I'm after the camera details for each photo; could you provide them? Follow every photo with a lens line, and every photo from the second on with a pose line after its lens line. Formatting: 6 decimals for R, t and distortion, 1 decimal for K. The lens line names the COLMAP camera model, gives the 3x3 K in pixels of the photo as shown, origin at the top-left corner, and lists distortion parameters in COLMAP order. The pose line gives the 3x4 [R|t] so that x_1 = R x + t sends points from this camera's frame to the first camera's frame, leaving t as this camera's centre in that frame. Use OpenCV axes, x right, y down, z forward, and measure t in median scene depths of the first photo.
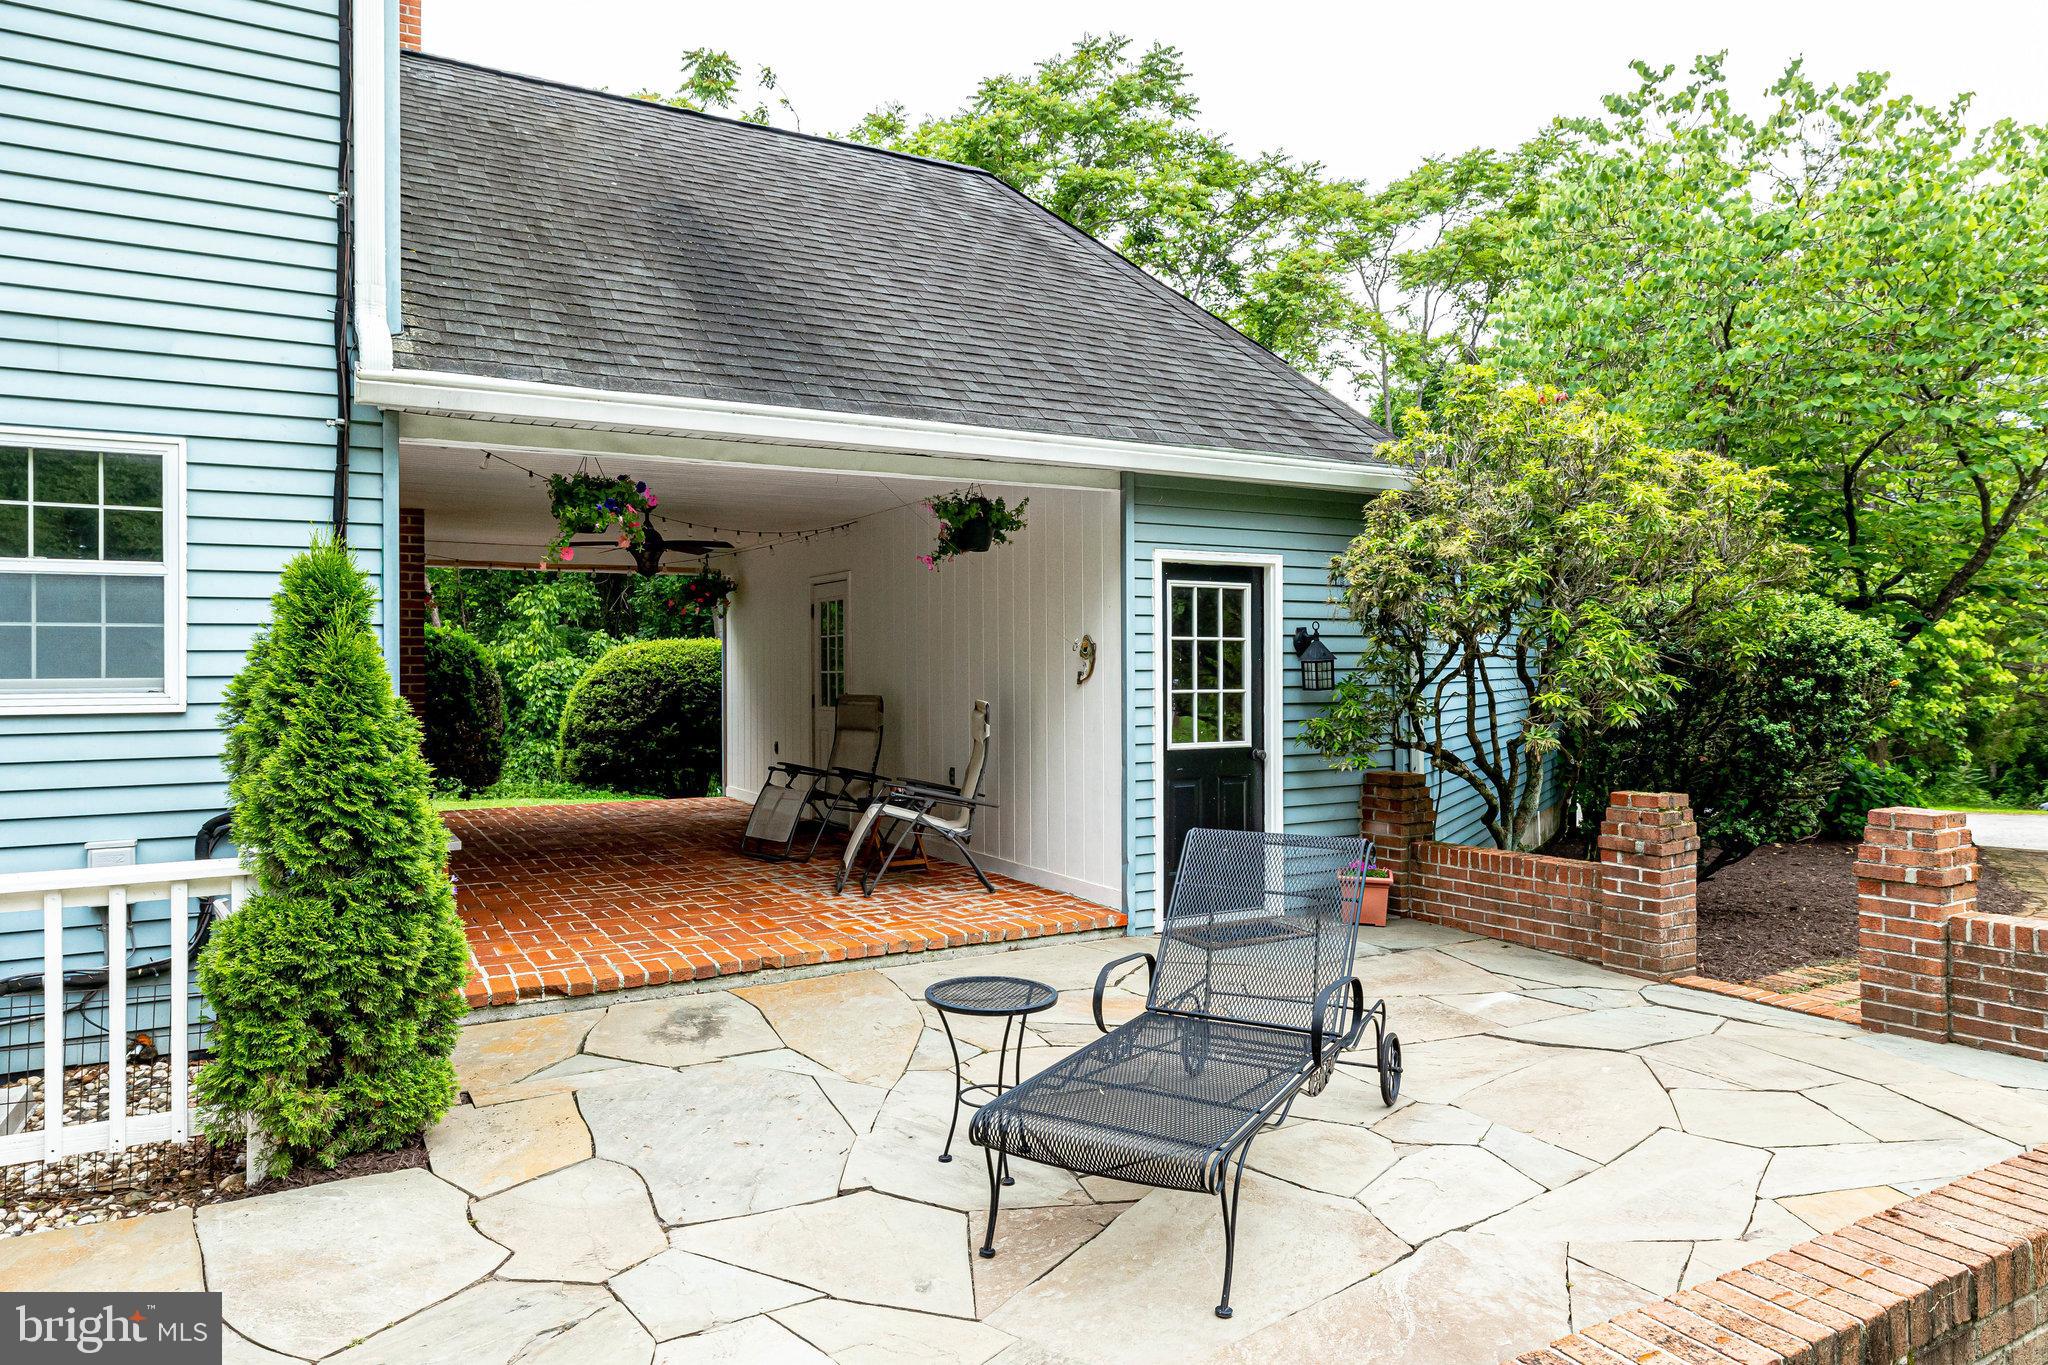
lens RADIAL K [[1290.4, 0, 1013.7], [0, 1290.4, 669.6], [0, 0, 1]] dist [-0.004335, 0.000627]
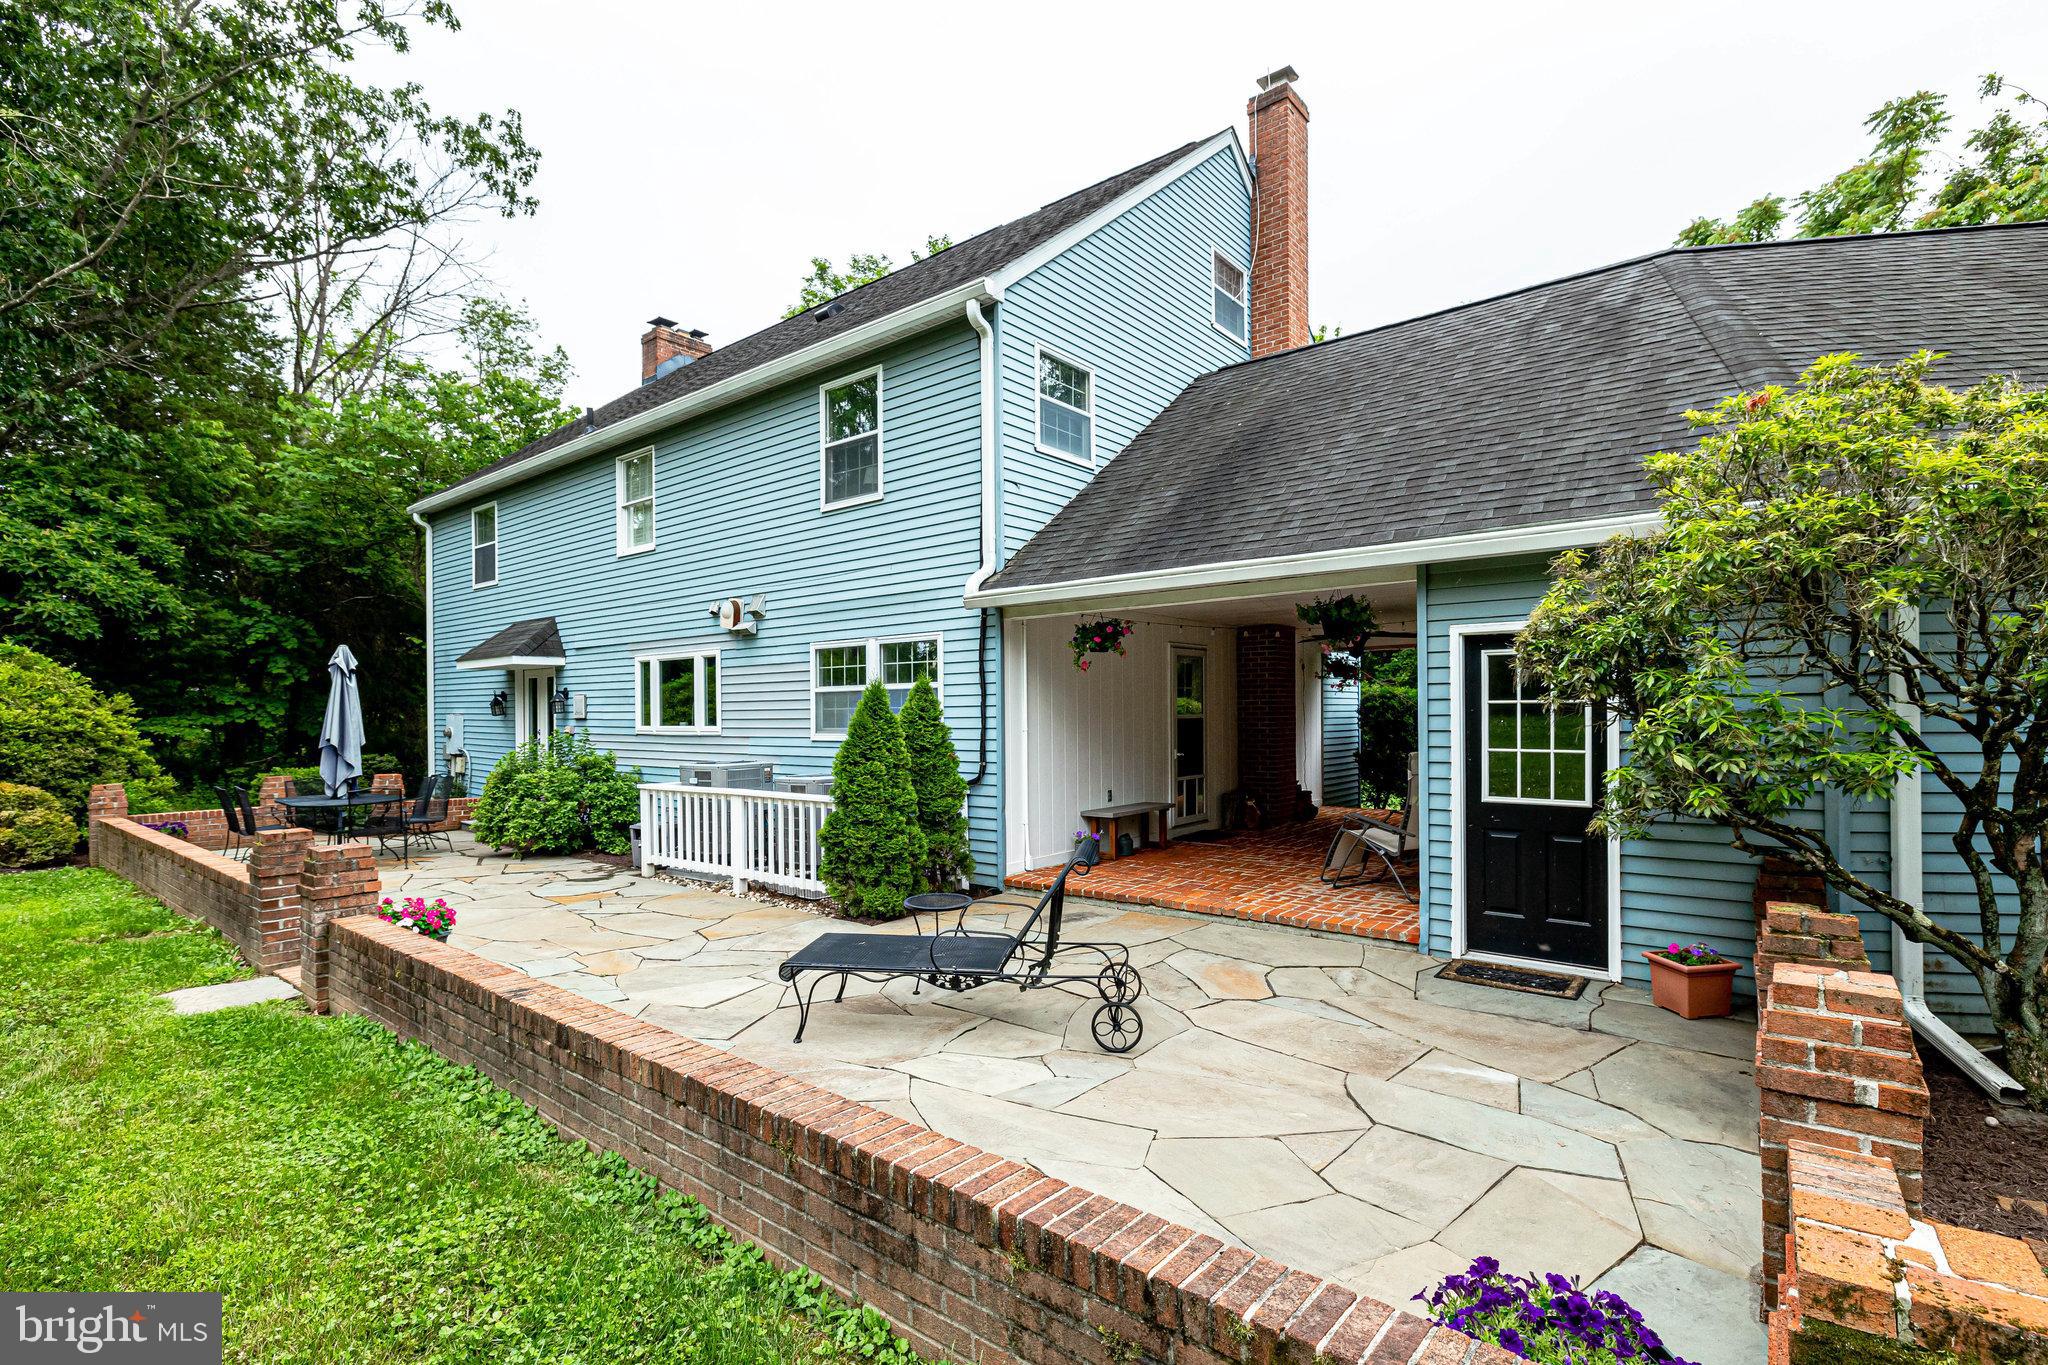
lens RADIAL K [[946.7, 0, 1034.5], [0, 946.7, 707.5], [0, 0, 1]] dist [-0.001373, 0.000198]
pose [[0.360139, -0.002212, -0.932896, 0.752804], [0.005495, 0.999985, -0.000250, -0.021547], [0.932882, -0.005036, 0.360146, 0.342012]]
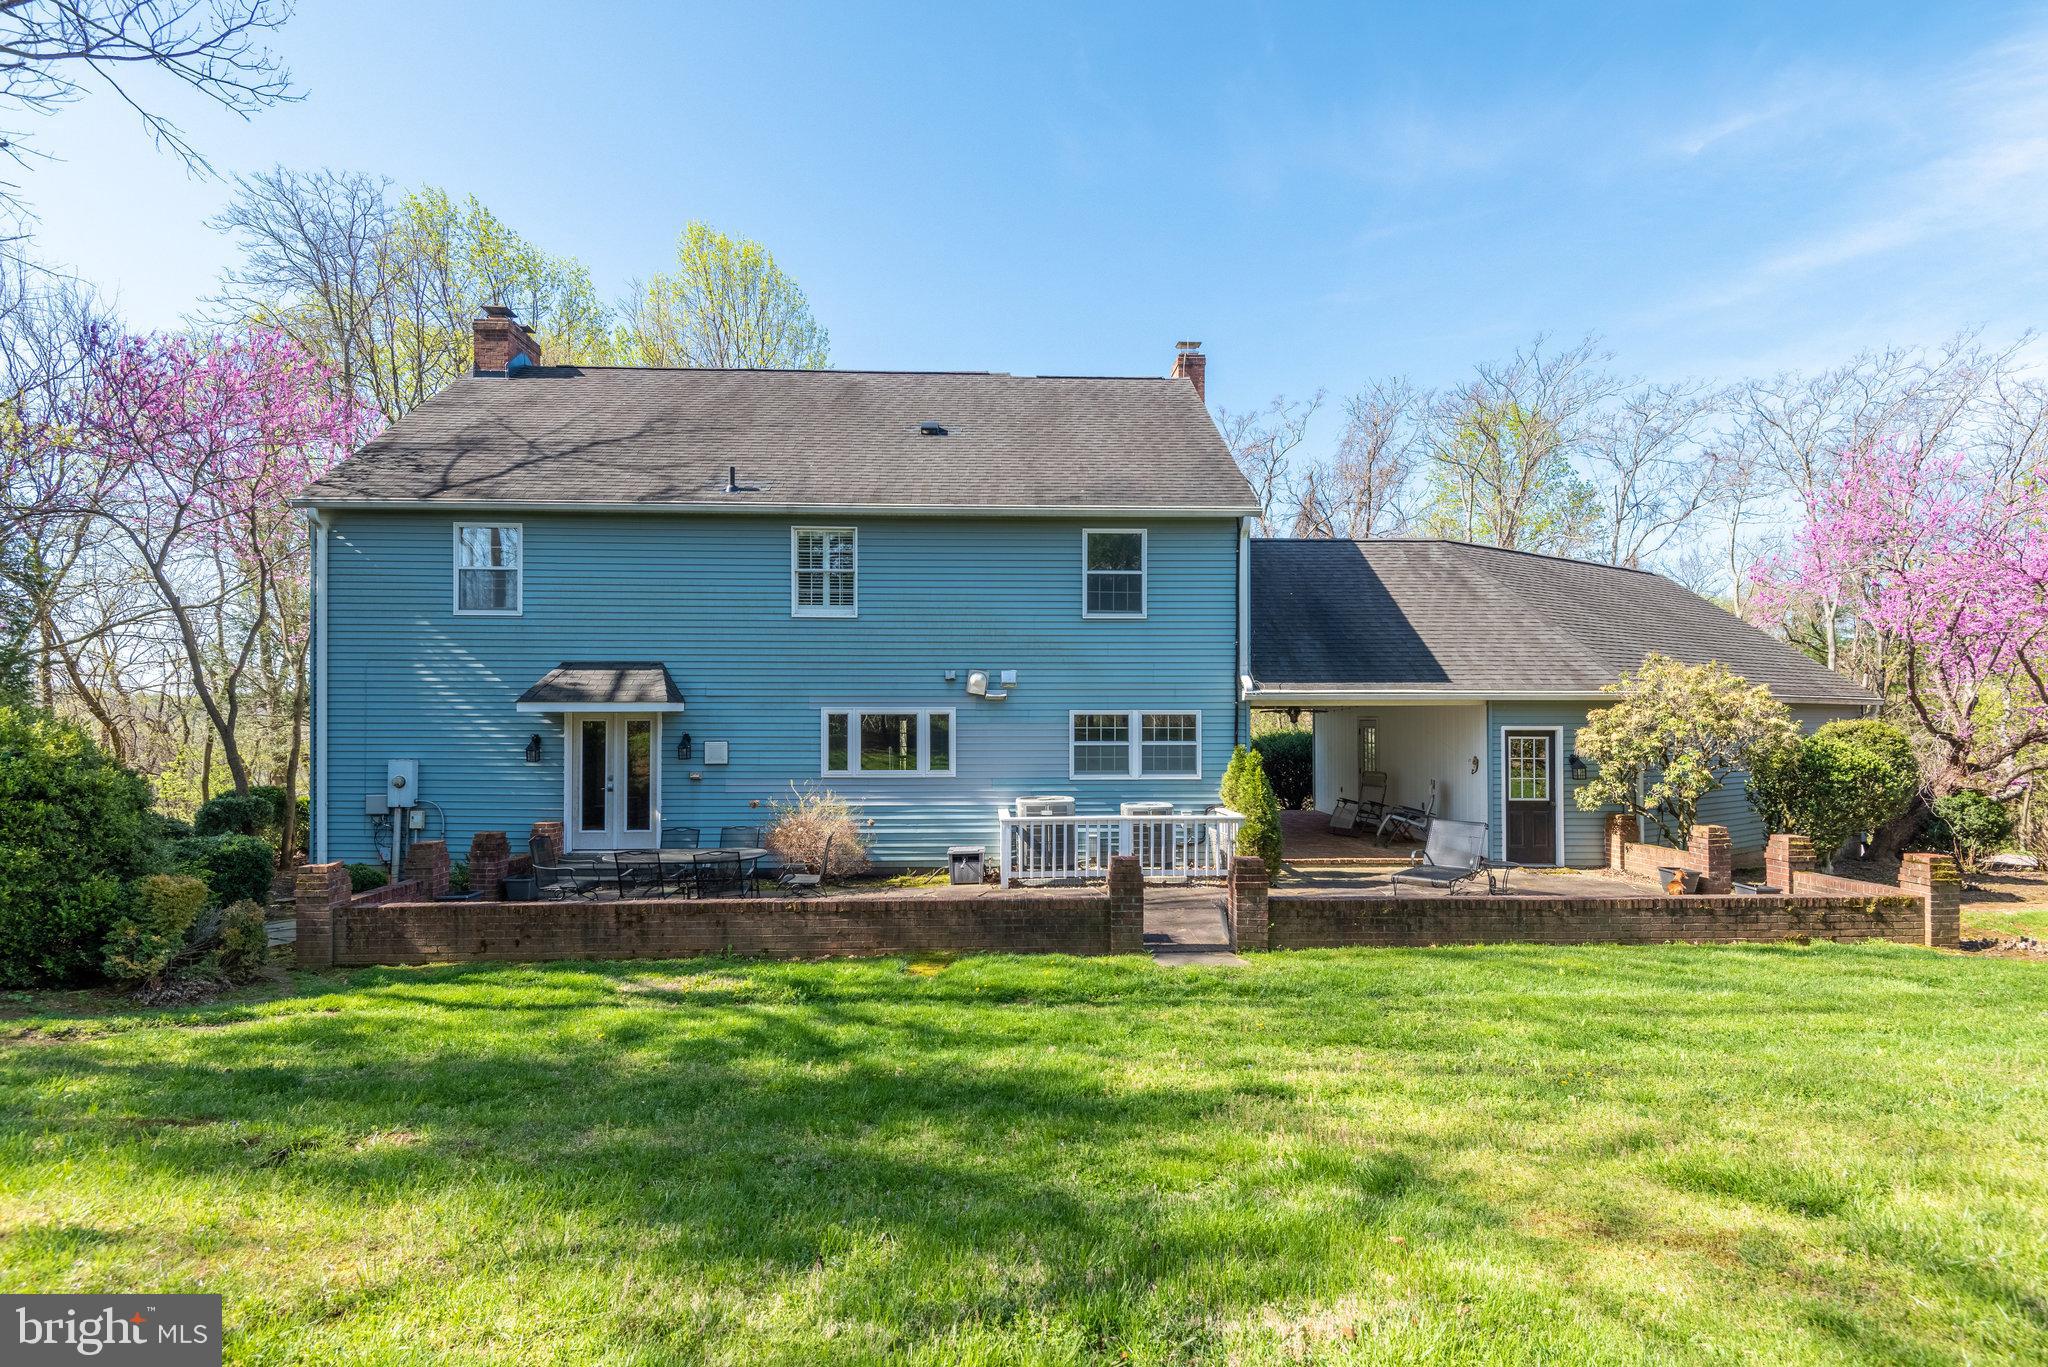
lens RADIAL K [[962.5, 0, 988.7], [0, 962.5, 708.8], [0, 0, 1]] dist [0.019615, -0.002750]
pose [[0.879939, 0.000970, -0.475085, 0.125499], [-0.006180, 0.999937, -0.009405, -0.102539], [0.475046, 0.011212, 0.879890, -1.286056]]
